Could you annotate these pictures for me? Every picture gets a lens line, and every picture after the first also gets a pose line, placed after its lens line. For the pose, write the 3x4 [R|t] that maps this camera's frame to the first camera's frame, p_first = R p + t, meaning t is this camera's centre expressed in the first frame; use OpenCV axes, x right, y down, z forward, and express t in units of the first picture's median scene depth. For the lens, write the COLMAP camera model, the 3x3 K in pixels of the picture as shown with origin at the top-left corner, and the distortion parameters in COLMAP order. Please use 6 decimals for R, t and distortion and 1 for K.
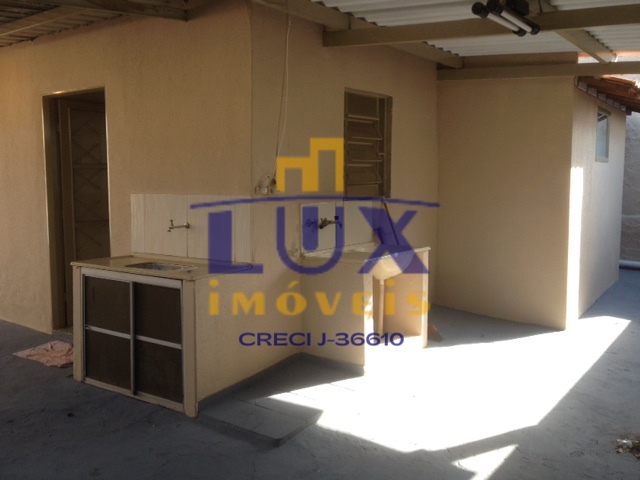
lens RADIAL K [[603.2, 0, 320.0], [0, 603.2, 240.0], [0, 0, 1]] dist [0.094067, -0.155328]
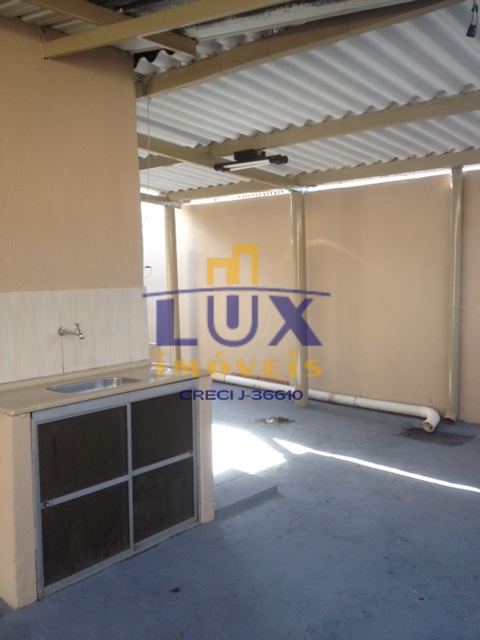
lens RADIAL K [[603.2, 0, 246.4], [0, 603.2, 319.9], [0, 0, 1]] dist [0.094067, -0.155328]
pose [[0.063001, -0.070945, 0.995489, -1.054675], [0.094497, 0.993413, 0.064817, -0.071167], [-0.993530, 0.089987, 0.069290, 0.793013]]
